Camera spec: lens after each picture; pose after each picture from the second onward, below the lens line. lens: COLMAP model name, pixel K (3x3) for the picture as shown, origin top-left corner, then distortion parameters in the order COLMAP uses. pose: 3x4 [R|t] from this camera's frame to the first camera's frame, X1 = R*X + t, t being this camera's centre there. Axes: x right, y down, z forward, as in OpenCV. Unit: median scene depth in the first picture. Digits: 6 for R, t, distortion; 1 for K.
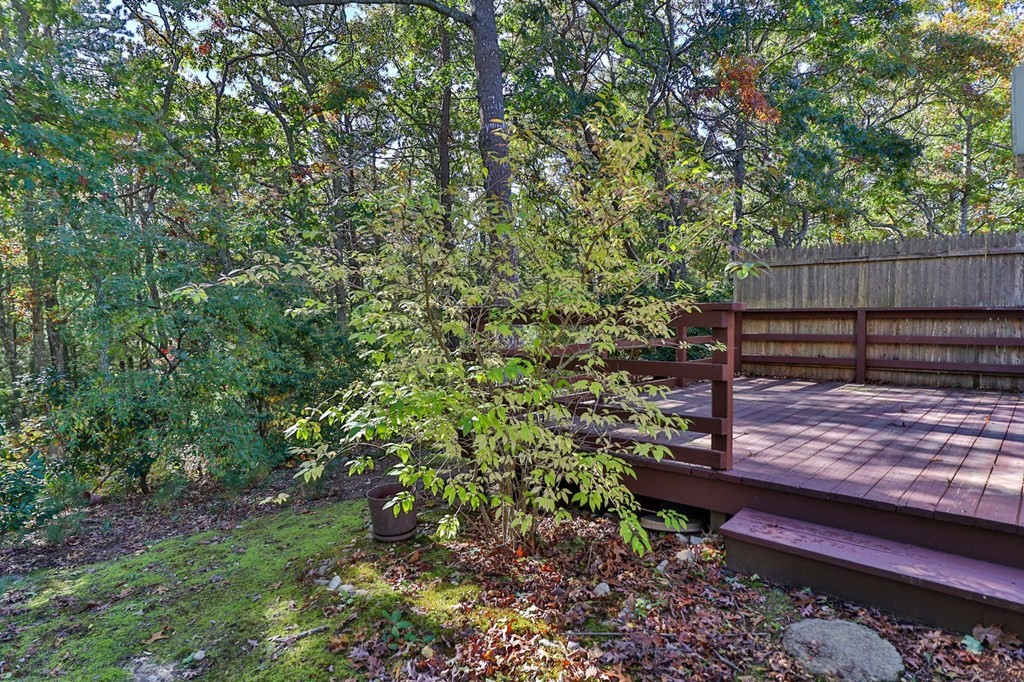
lens RADIAL K [[592.0, 0, 512.0], [0, 592.0, 341.0], [0, 0, 1]] dist [-0.005575, 0.001037]
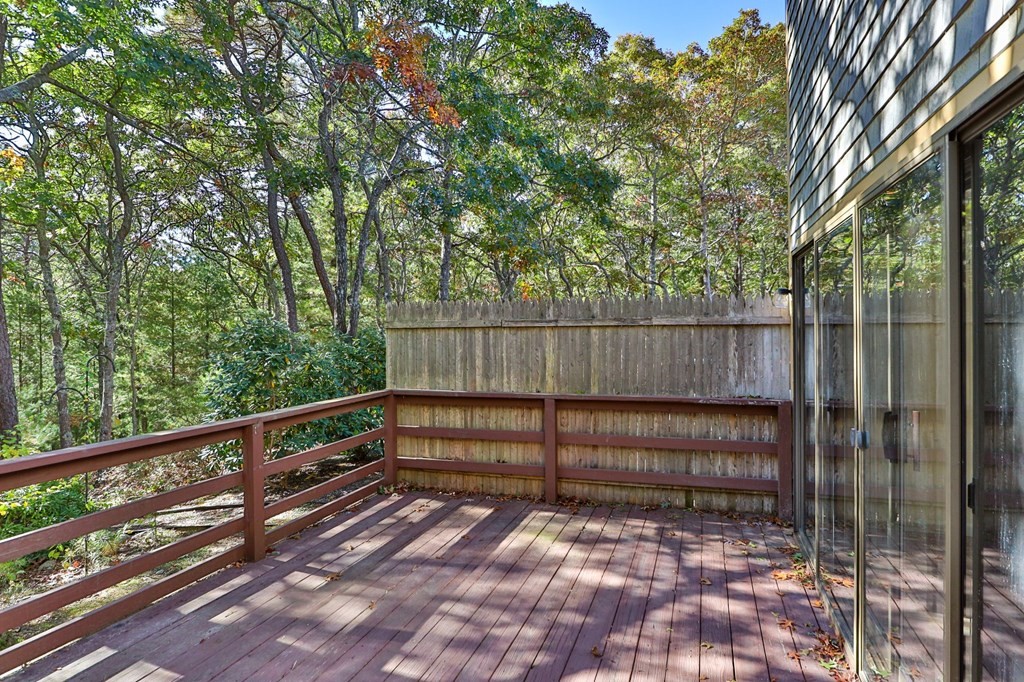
lens RADIAL K [[592.0, 0, 512.0], [0, 592.0, 341.0], [0, 0, 1]] dist [-0.005575, 0.001037]
pose [[0.912865, -0.001986, 0.408256, 0.254225], [0.016917, 0.999313, -0.032965, -0.090971], [-0.407910, 0.037000, 0.912272, 0.363921]]
